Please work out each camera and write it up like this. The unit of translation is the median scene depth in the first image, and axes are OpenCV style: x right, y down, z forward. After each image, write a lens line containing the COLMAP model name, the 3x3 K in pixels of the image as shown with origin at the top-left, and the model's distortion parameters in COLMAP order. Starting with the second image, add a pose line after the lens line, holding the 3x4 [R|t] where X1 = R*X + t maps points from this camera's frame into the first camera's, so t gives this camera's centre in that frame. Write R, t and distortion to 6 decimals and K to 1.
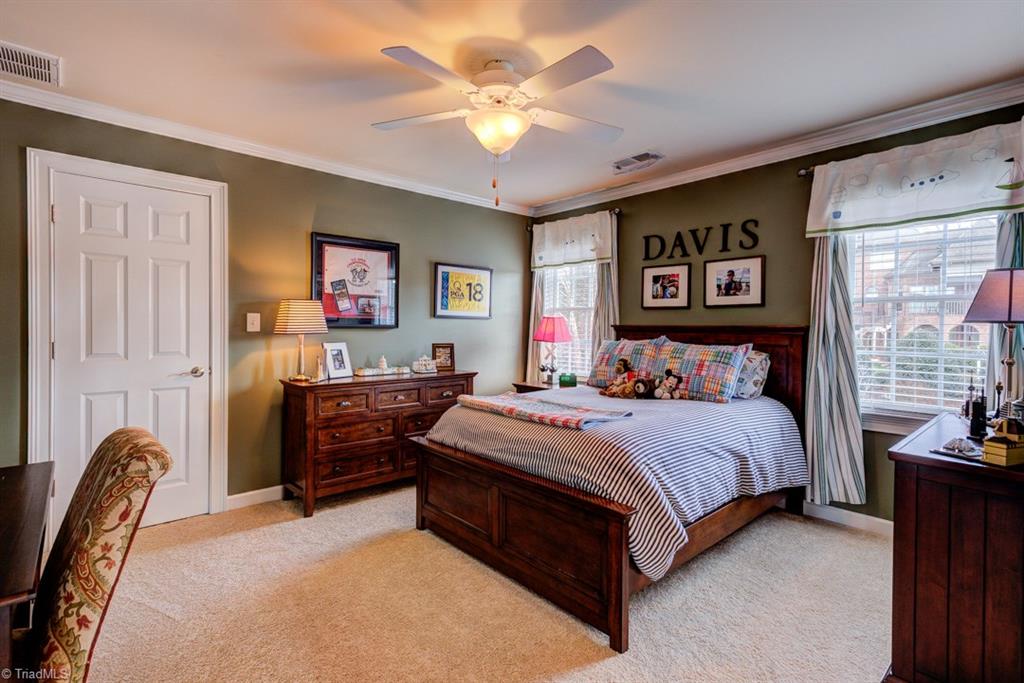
lens RADIAL K [[471.1, 0, 508.5], [0, 471.1, 335.5], [0, 0, 1]] dist [0.008246, 0.004384]
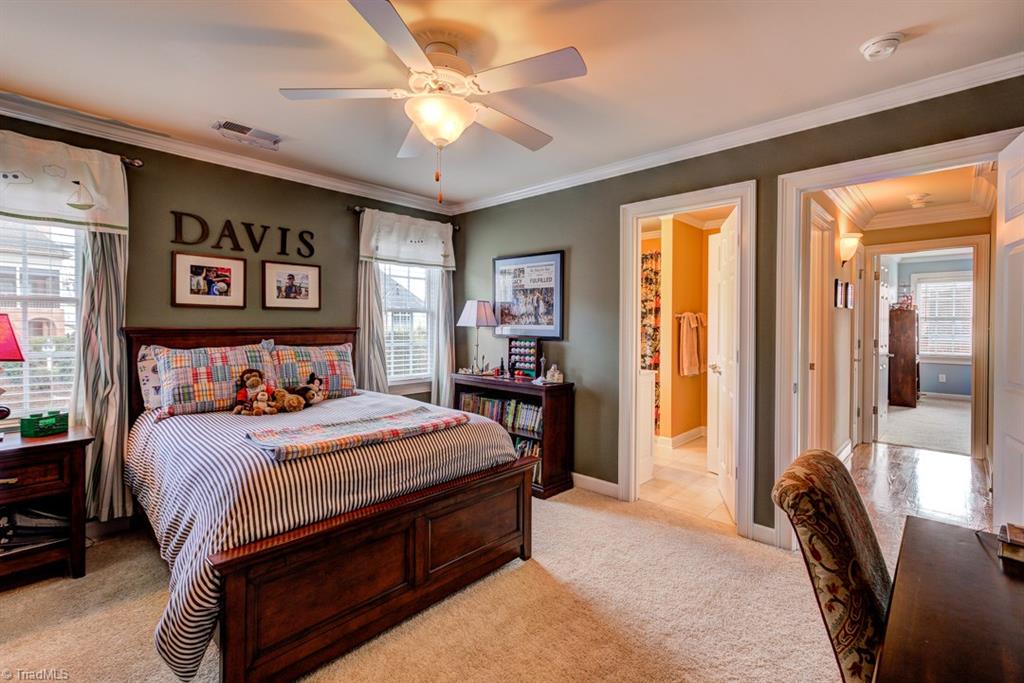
lens RADIAL K [[471.1, 0, 508.7], [0, 471.1, 334.1], [0, 0, 1]] dist [0.008246, 0.004384]
pose [[-0.083546, -0.029542, 0.996066, -0.595111], [0.014301, 0.999422, 0.030841, -0.030201], [-0.996401, 0.016821, -0.083075, 0.591965]]
